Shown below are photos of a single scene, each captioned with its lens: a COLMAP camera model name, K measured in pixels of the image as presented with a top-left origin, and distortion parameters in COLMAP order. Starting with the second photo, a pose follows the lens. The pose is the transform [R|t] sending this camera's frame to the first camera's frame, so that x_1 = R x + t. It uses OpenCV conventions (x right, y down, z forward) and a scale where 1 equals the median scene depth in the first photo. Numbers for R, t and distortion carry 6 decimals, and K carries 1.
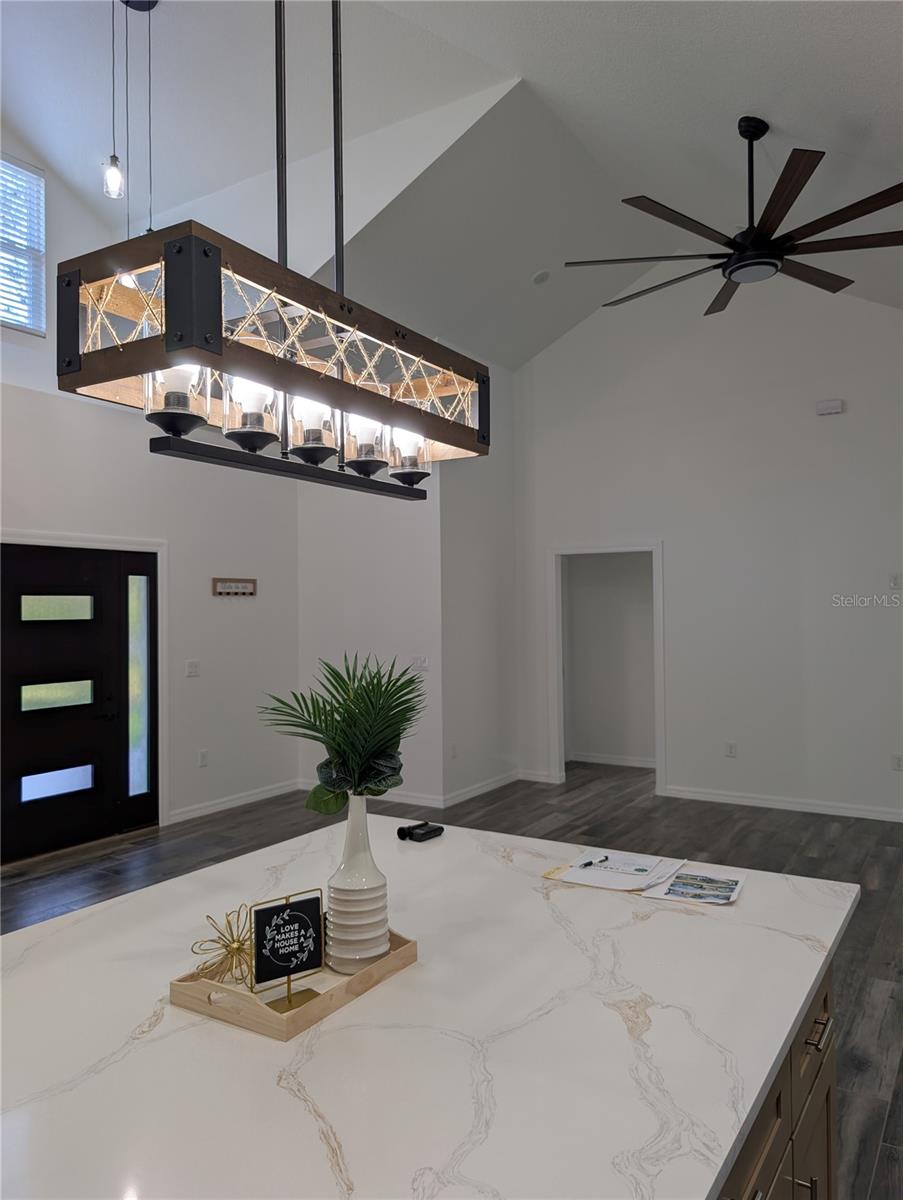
lens RADIAL K [[870.7, 0, 456.9], [0, 870.7, 596.6], [0, 0, 1]] dist [-0.006406, 0.002436]
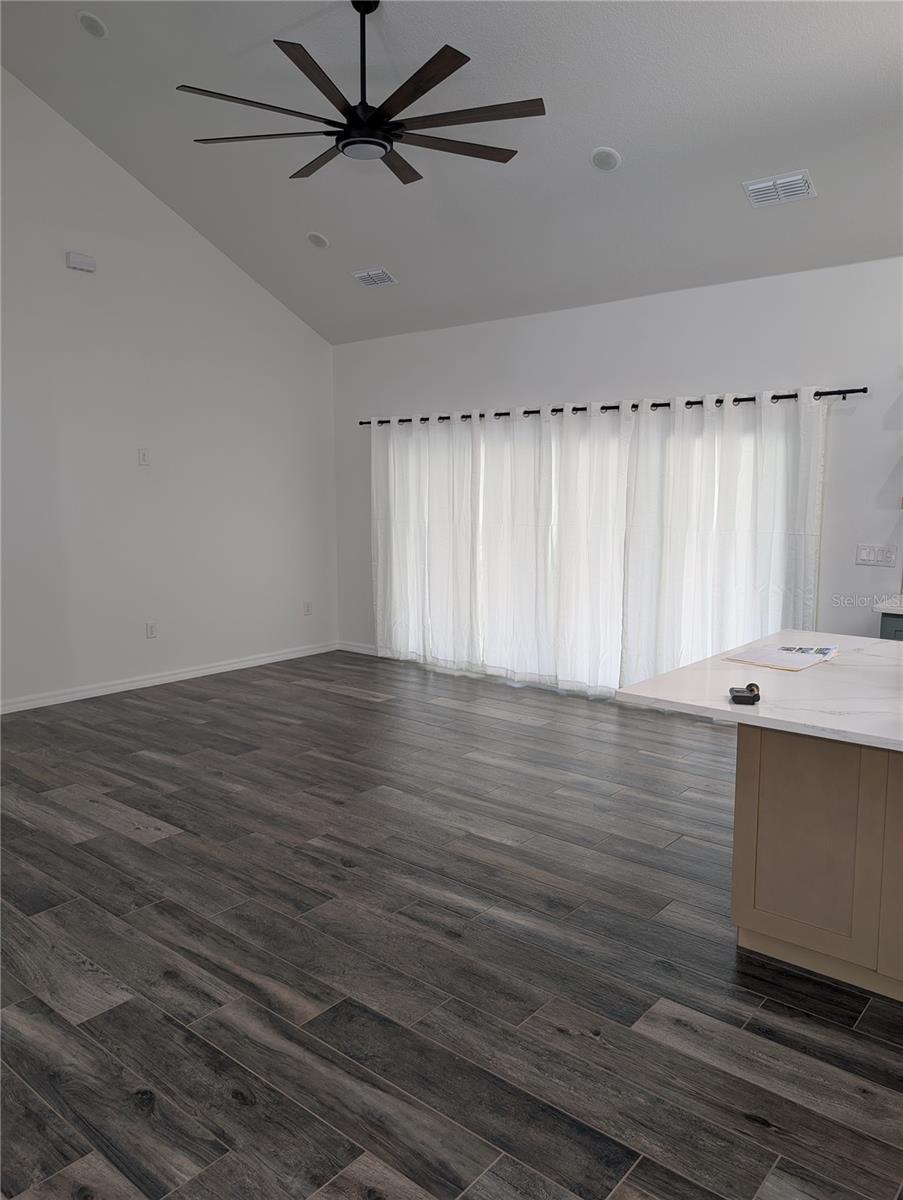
lens RADIAL K [[858.8, 0, 451.4], [0, 858.8, 579.2], [0, 0, 1]] dist [0.002637, -0.002150]
pose [[0.139034, -0.095668, 0.985656, -0.528233], [-0.011359, 0.995103, 0.098188, 0.022297], [-0.990222, -0.024847, 0.137267, 0.546755]]
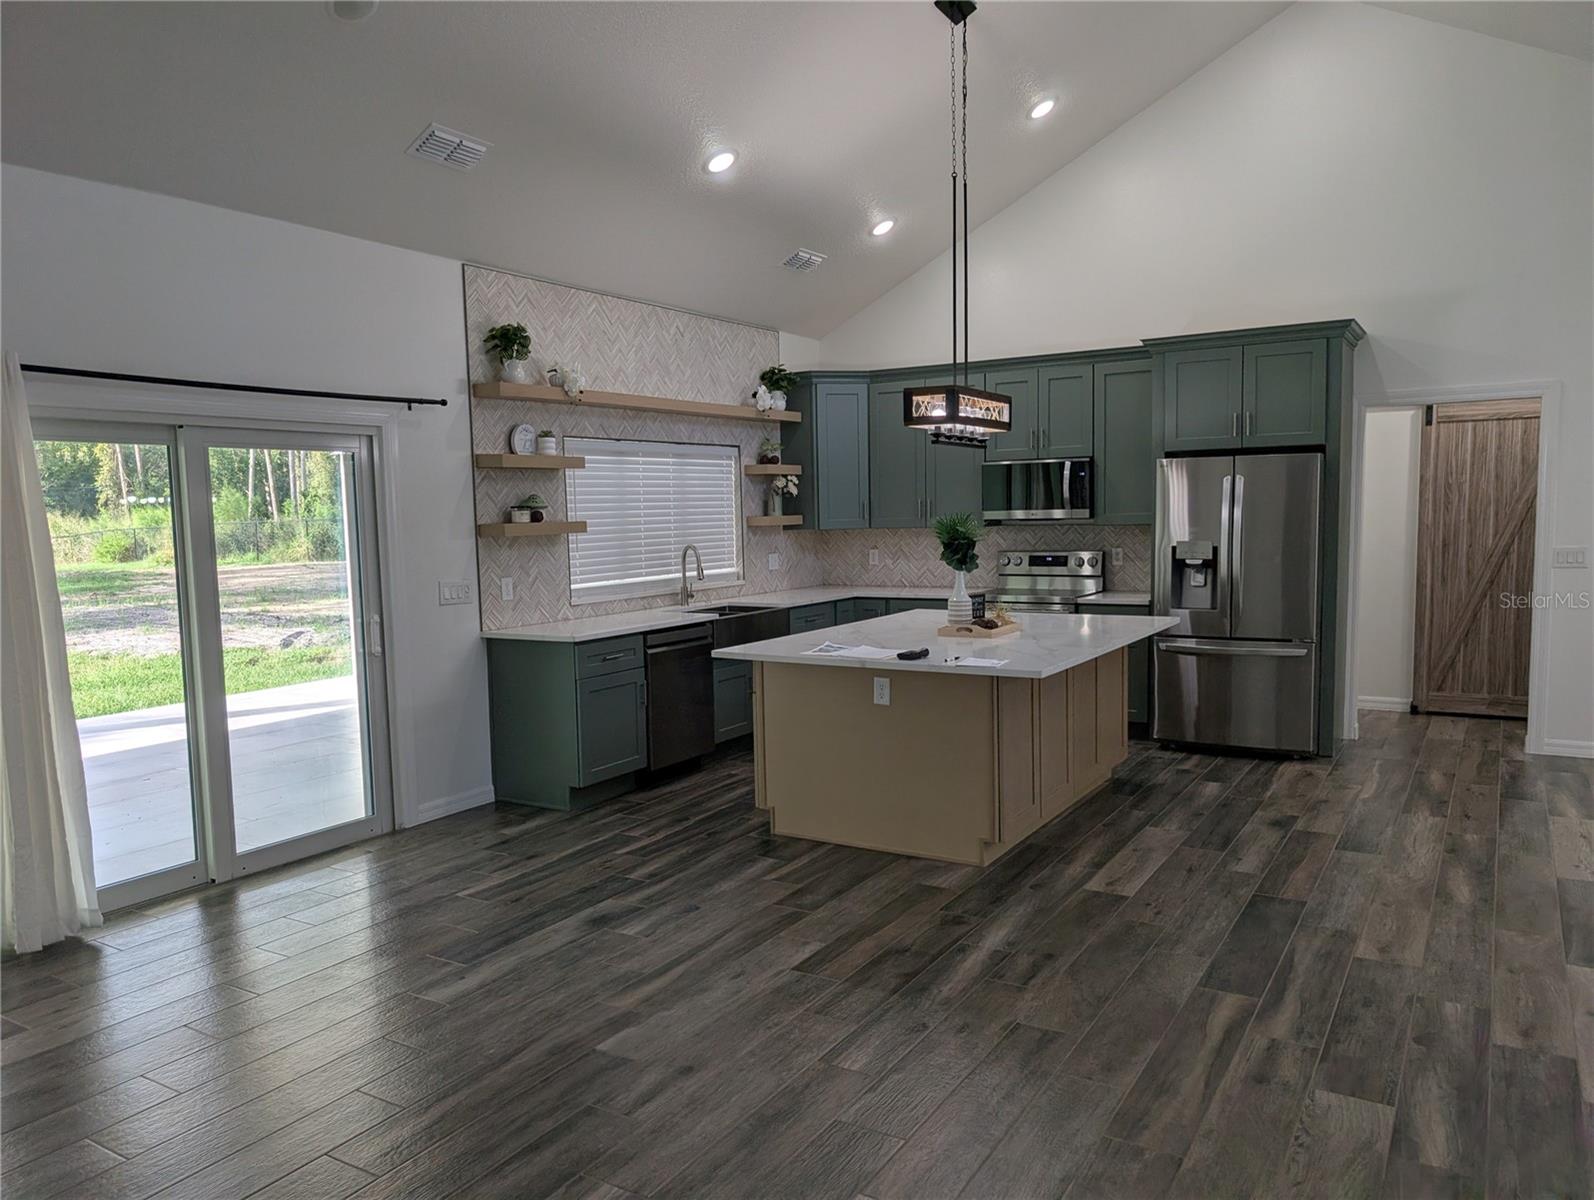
lens RADIAL K [[1153.4, 0, 797.4], [0, 1153.4, 614.7], [0, 0, 1]] dist [0.008140, -0.003129]
pose [[-0.999443, 0.033272, -0.002743, 0.108508], [0.032929, 0.995986, 0.083230, 0.023109], [0.005502, 0.083094, -0.996527, 1.277264]]
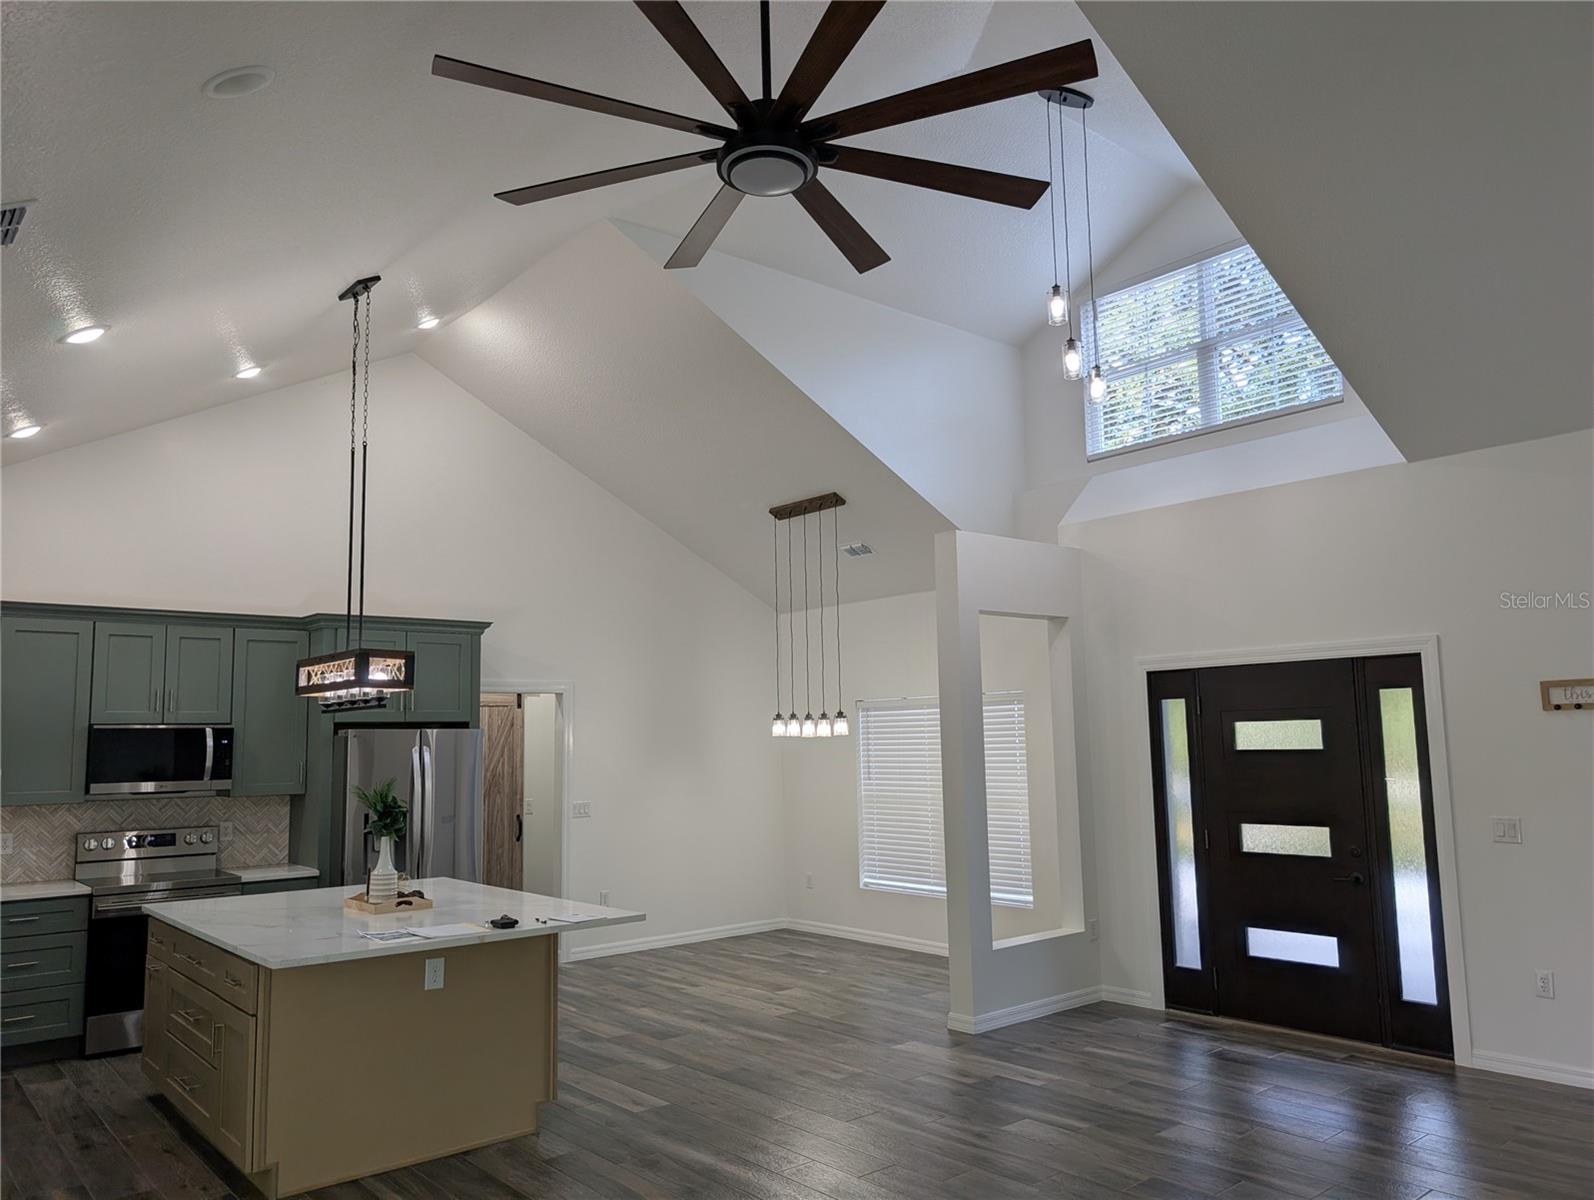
lens RADIAL K [[1134.3, 0, 797.0], [0, 1134.3, 600.0], [0, 0, 1]] dist [-0.003263, -0.005300]
pose [[-0.303367, -0.106033, -0.946956, 0.753867], [0.033708, 0.991973, -0.121872, 0.001003], [0.952277, -0.068892, -0.297357, 0.903876]]
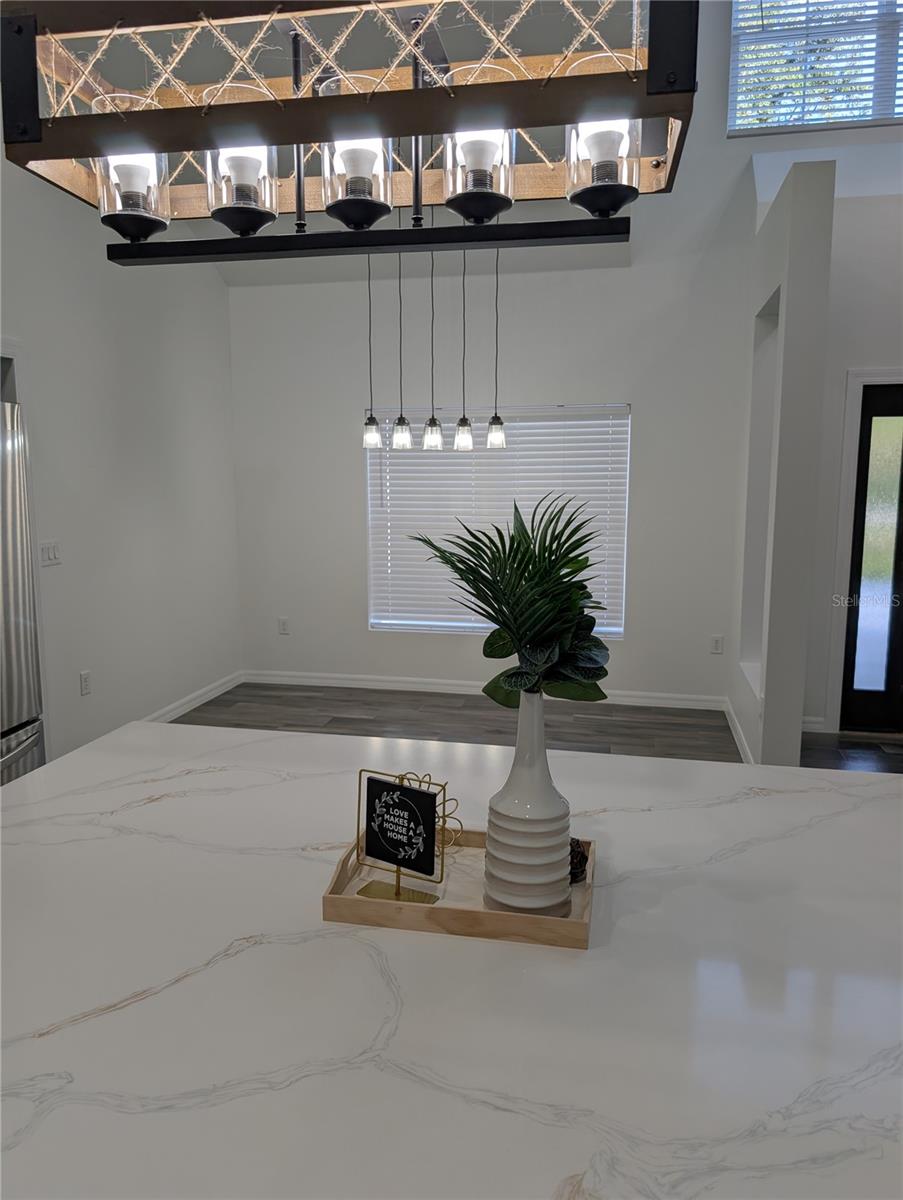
lens RADIAL K [[868.8, 0, 451.5], [0, 868.8, 600.0], [0, 0, 1]] dist [0.008675, -0.009198]
pose [[0.335479, 0.144409, -0.930914, 0.159084], [0.008688, 0.987665, 0.156343, 0.012244], [0.942008, -0.060537, 0.330086, 0.213773]]
